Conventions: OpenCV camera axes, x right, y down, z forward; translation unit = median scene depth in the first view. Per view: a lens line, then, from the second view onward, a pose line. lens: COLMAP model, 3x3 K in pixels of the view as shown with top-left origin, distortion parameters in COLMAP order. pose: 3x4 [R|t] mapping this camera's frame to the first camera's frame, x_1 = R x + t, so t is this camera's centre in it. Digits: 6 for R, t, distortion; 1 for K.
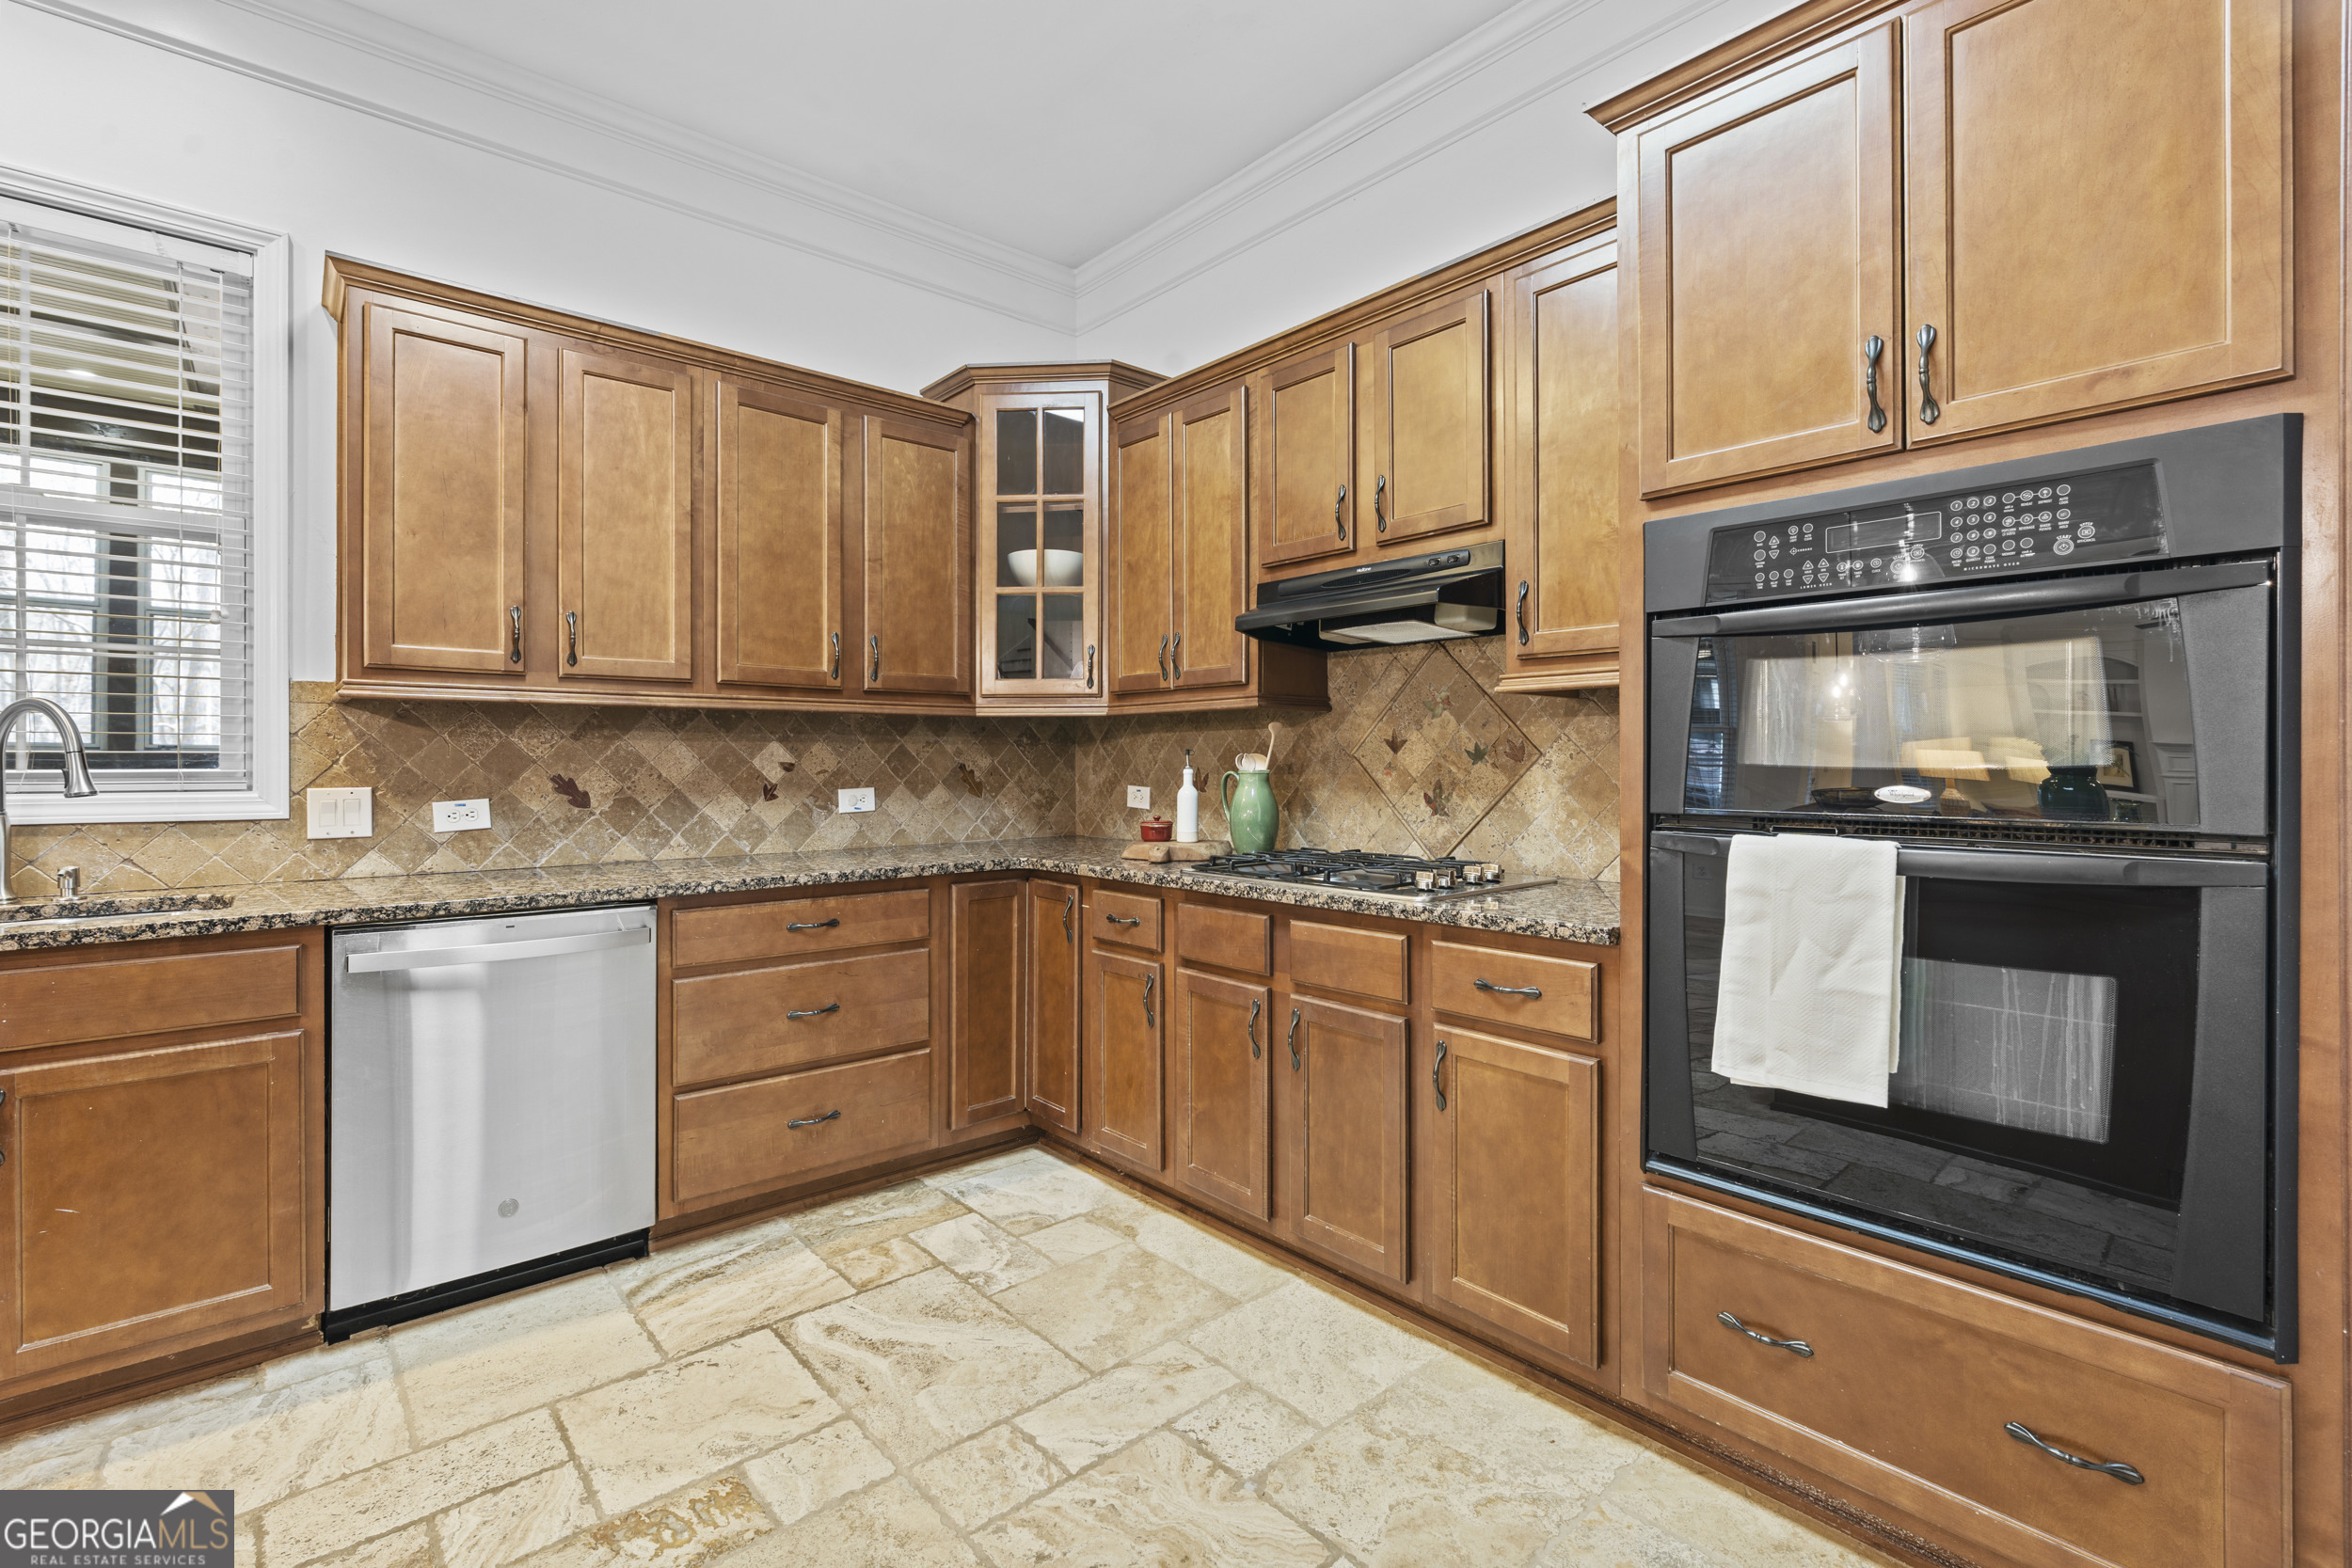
lens RADIAL K [[1082.1, 0, 1180.5], [0, 1082.1, 783.2], [0, 0, 1]] dist [0.012658, 0.004065]
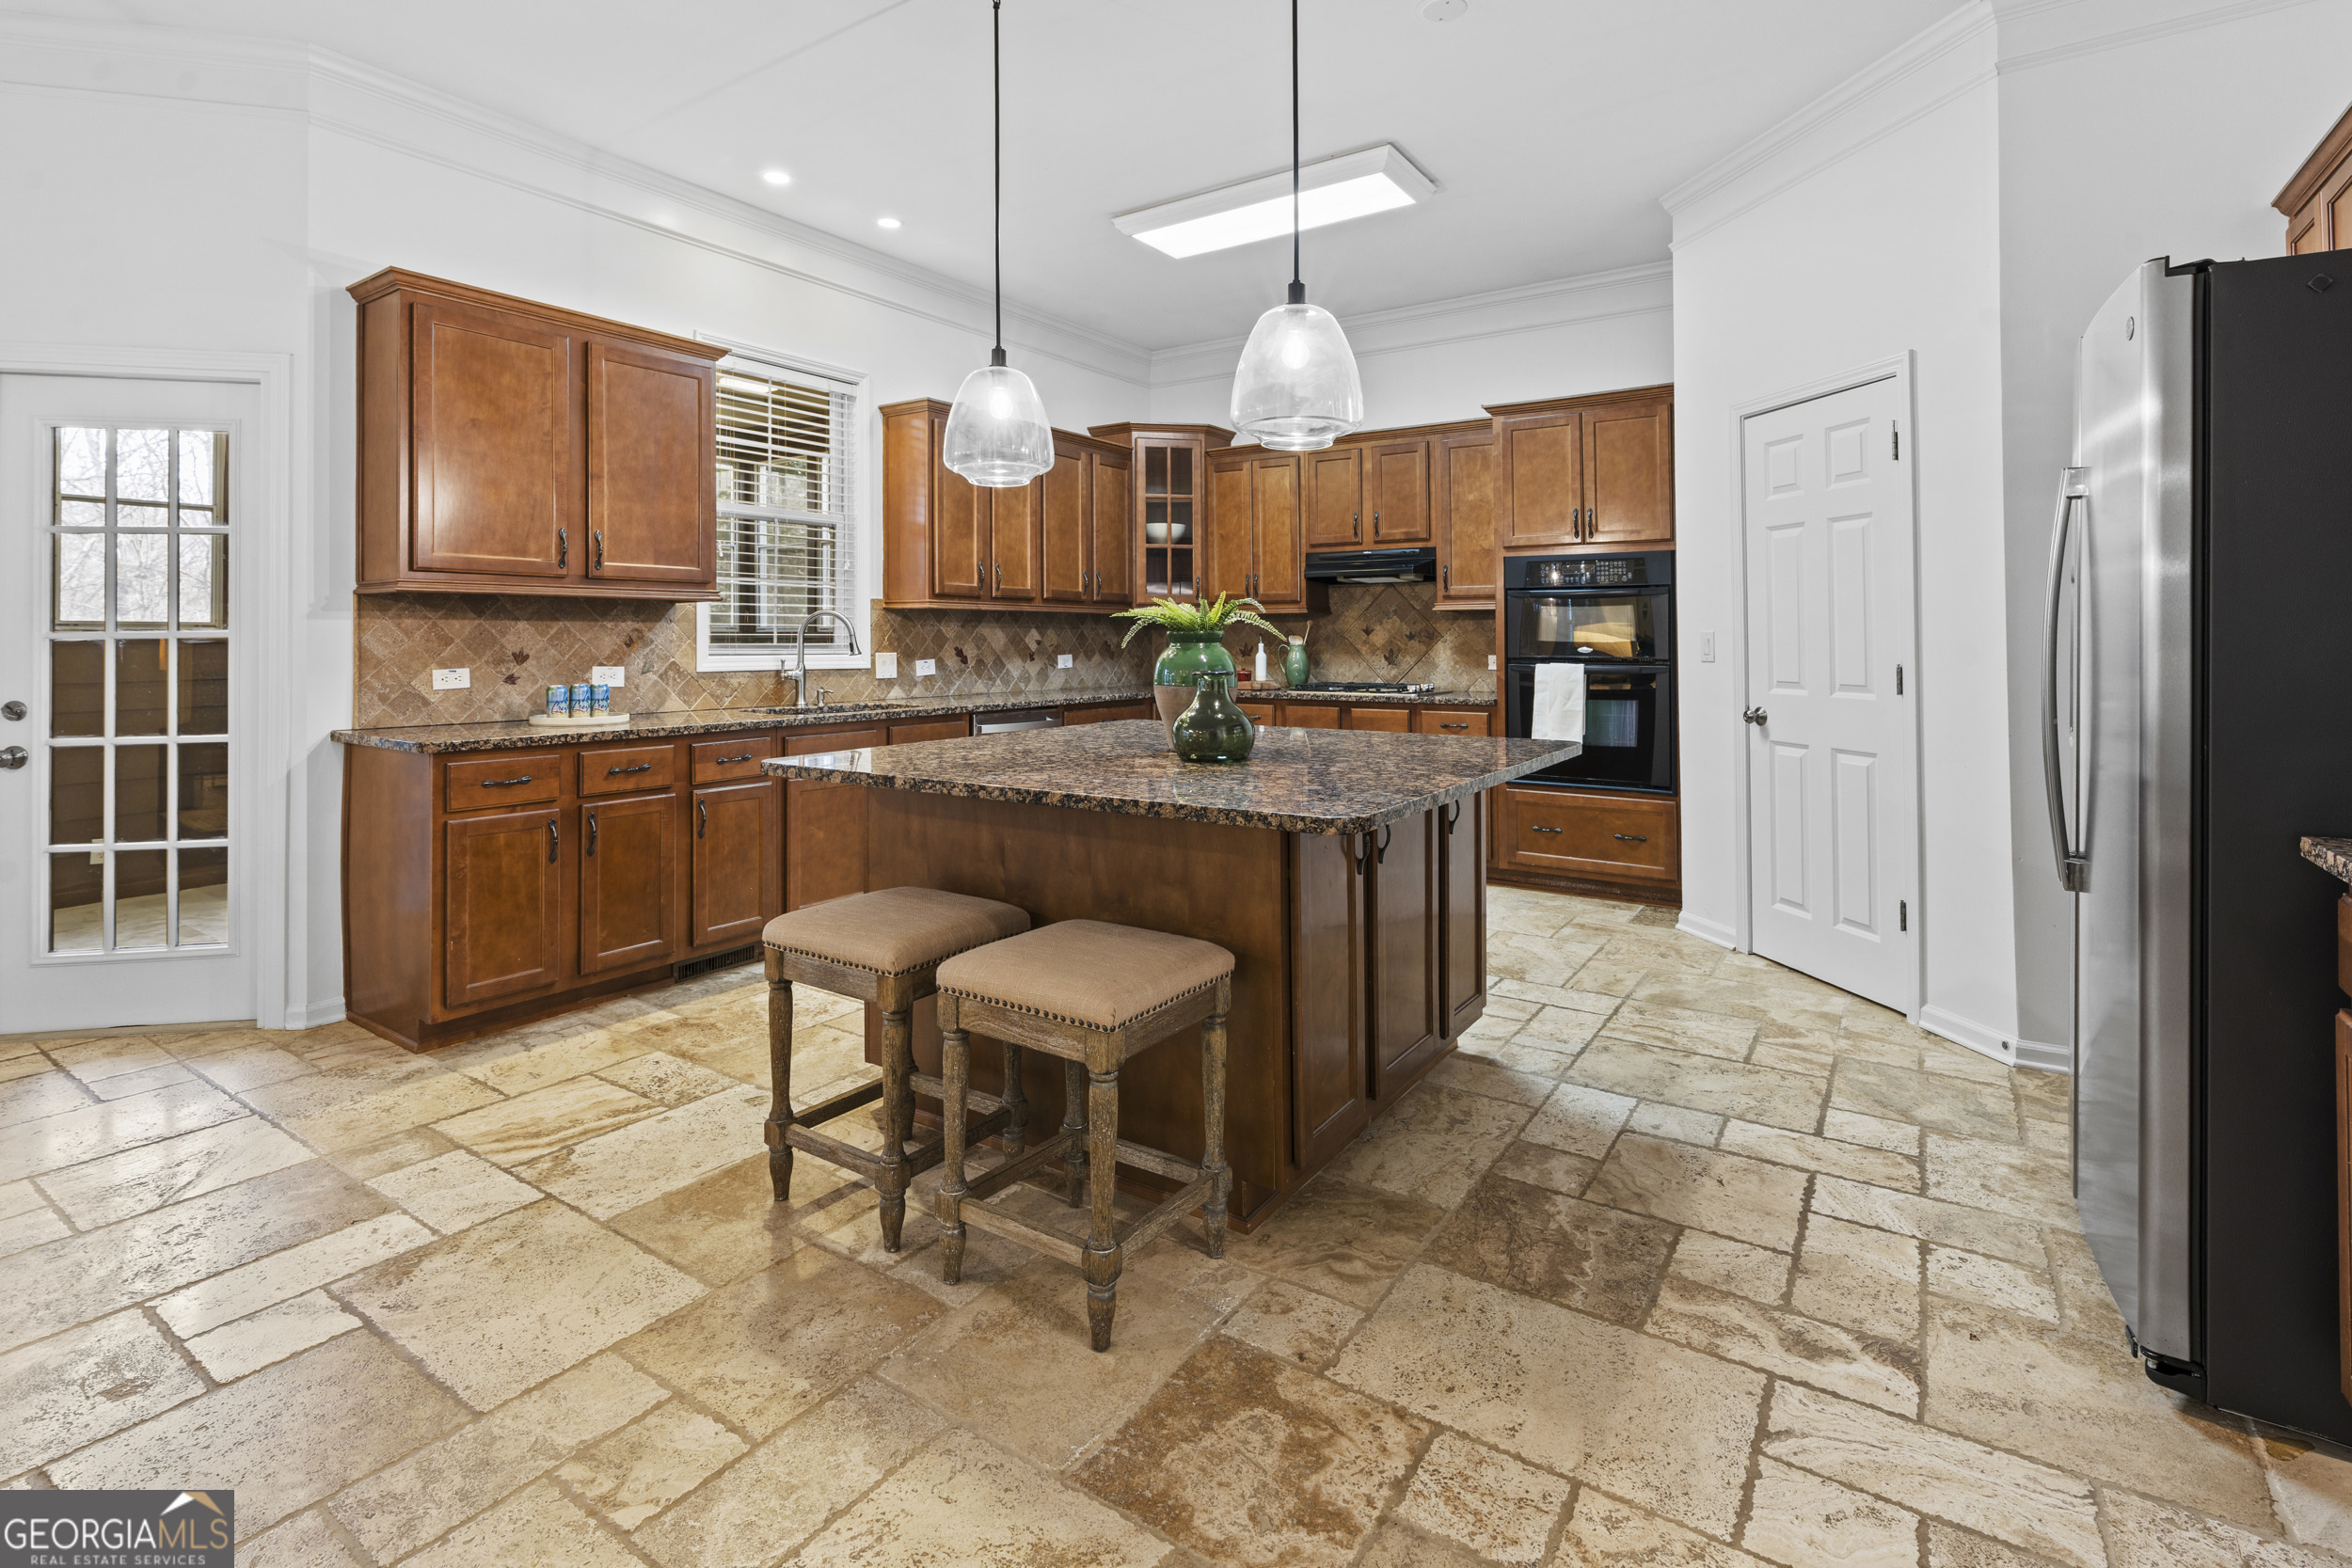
lens RADIAL K [[1082.1, 0, 1202.7], [0, 1082.1, 655.8], [0, 0, 1]] dist [0.012658, 0.004065]
pose [[0.965740, -0.003166, 0.259492, -0.675088], [0.004479, 0.999980, -0.004471, 0.019448], [-0.259473, 0.005480, 0.965735, -0.965096]]
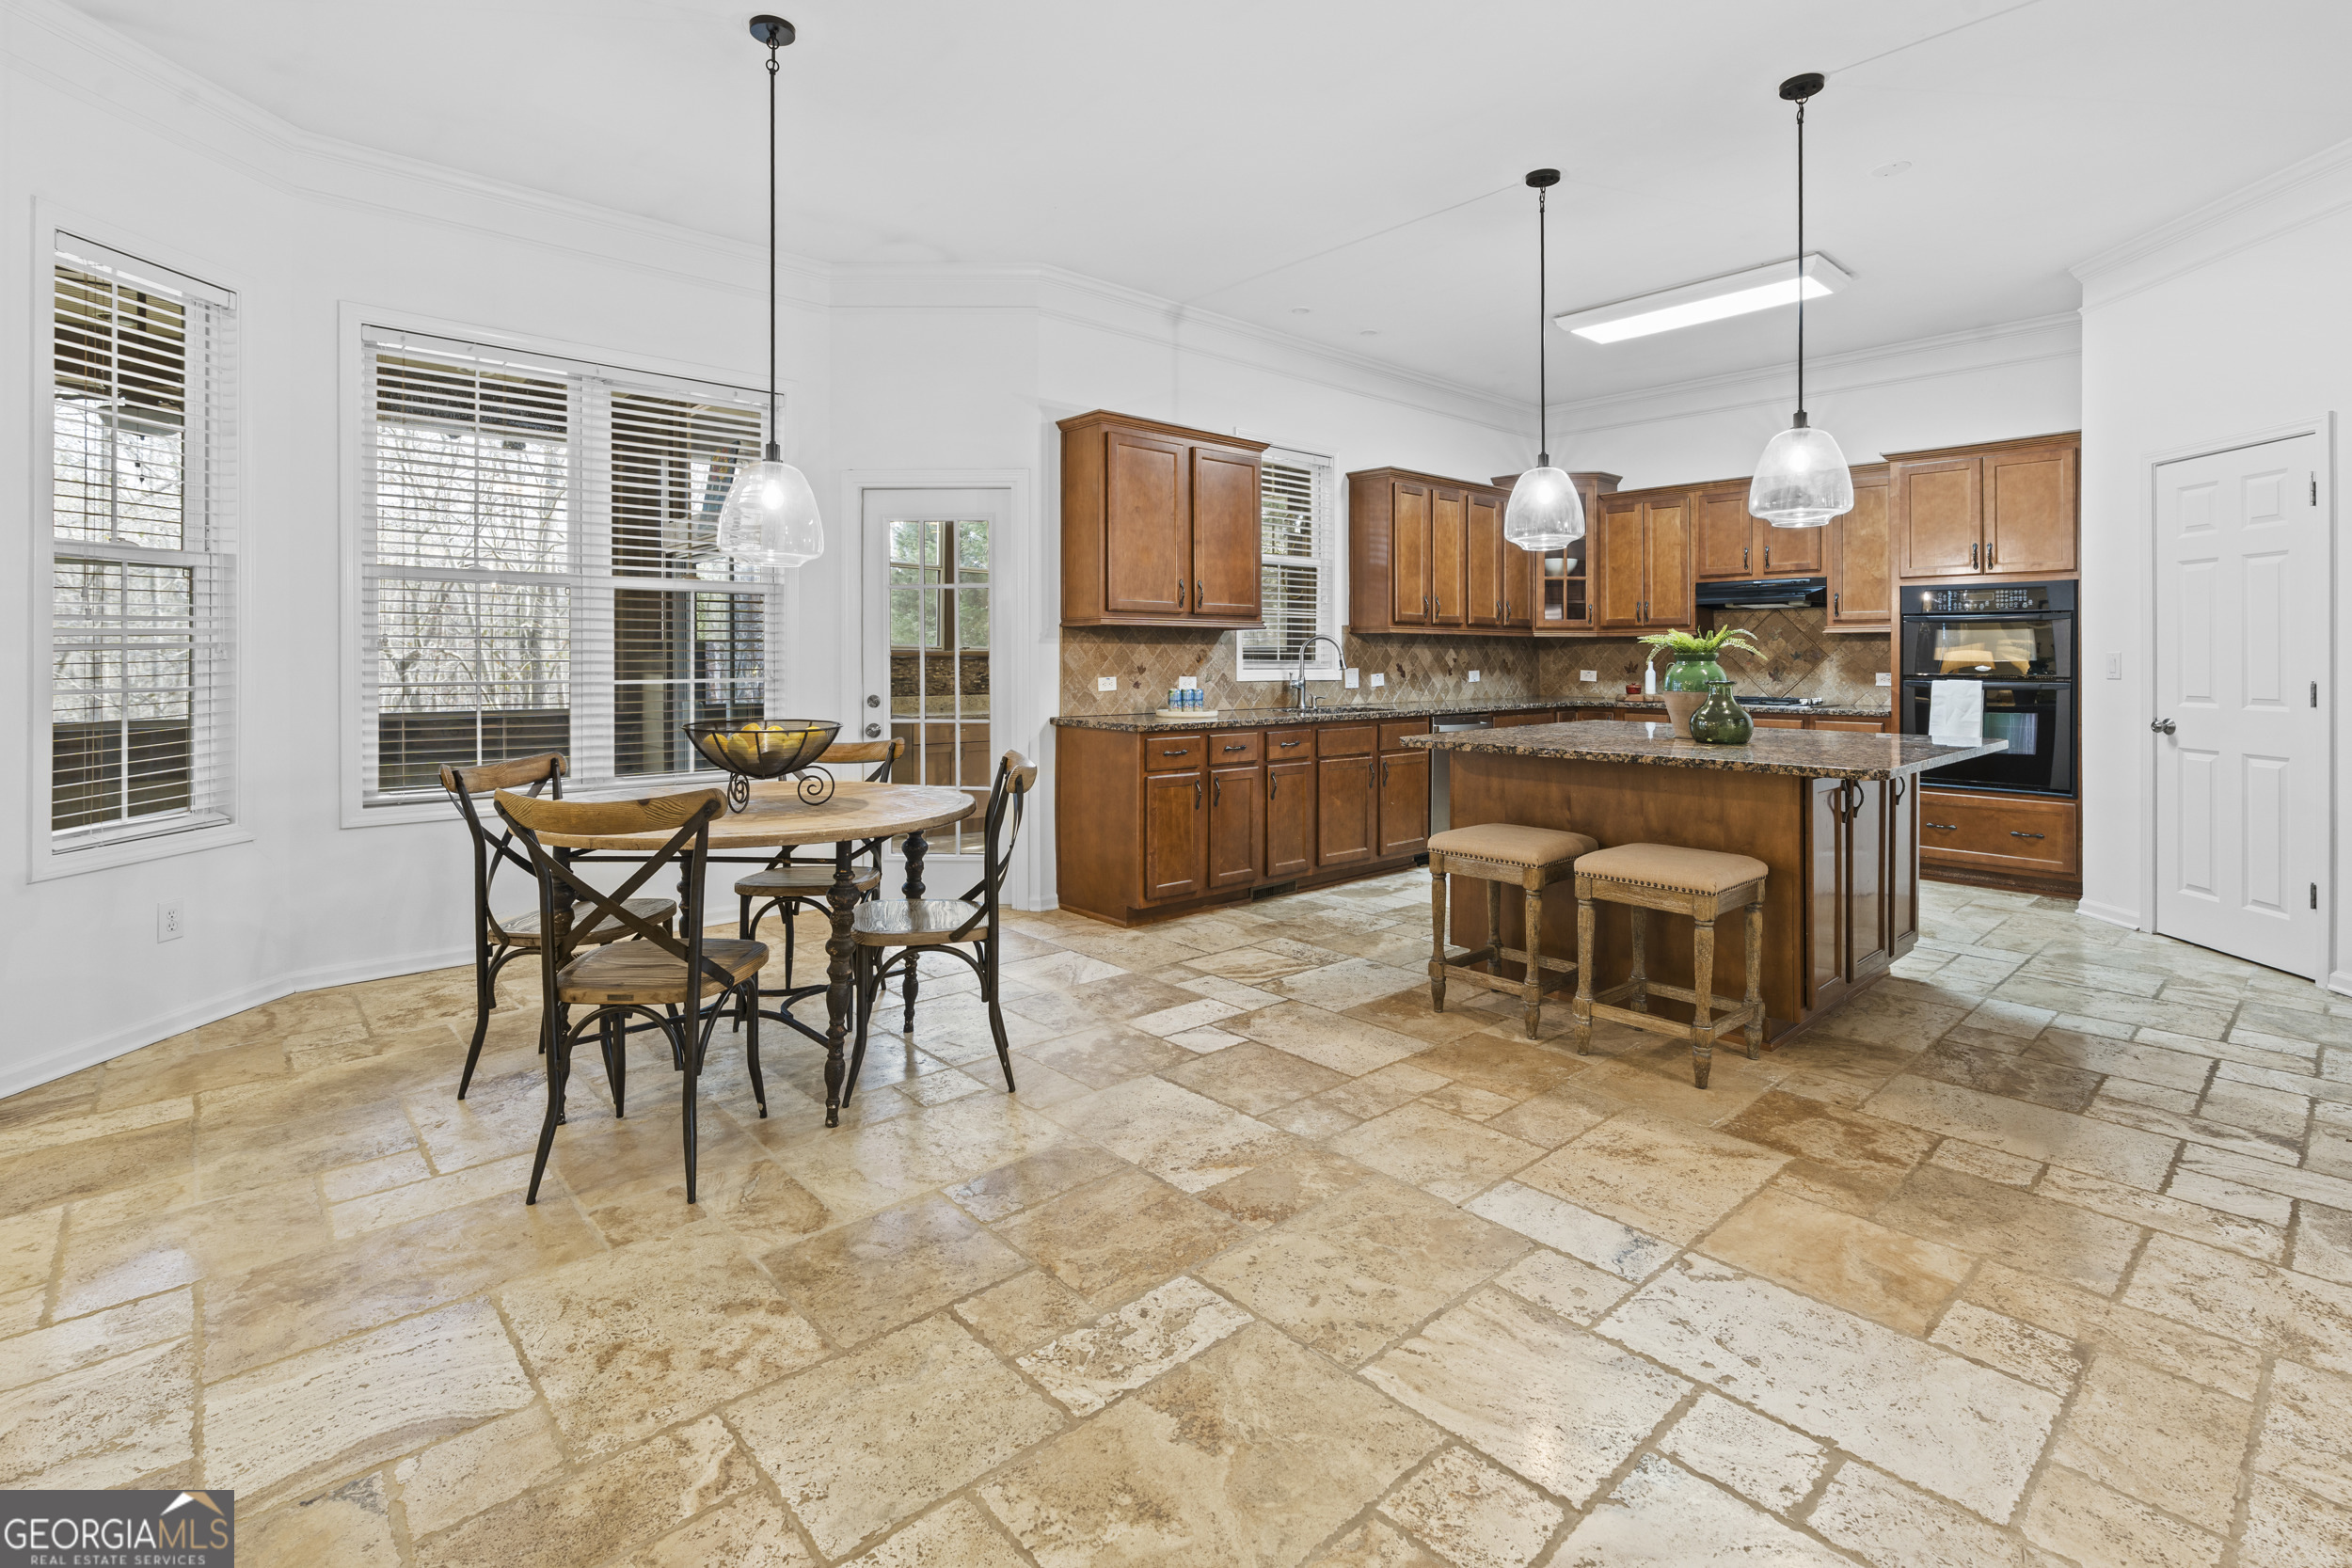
lens RADIAL K [[1082.1, 0, 1235.1], [0, 1082.1, 686.6], [0, 0, 1]] dist [0.012658, 0.004065]
pose [[0.999176, 0.002723, 0.040505, -1.056345], [-0.003002, 0.999972, 0.006848, 0.028348], [-0.040485, -0.006964, 0.999156, -1.353579]]
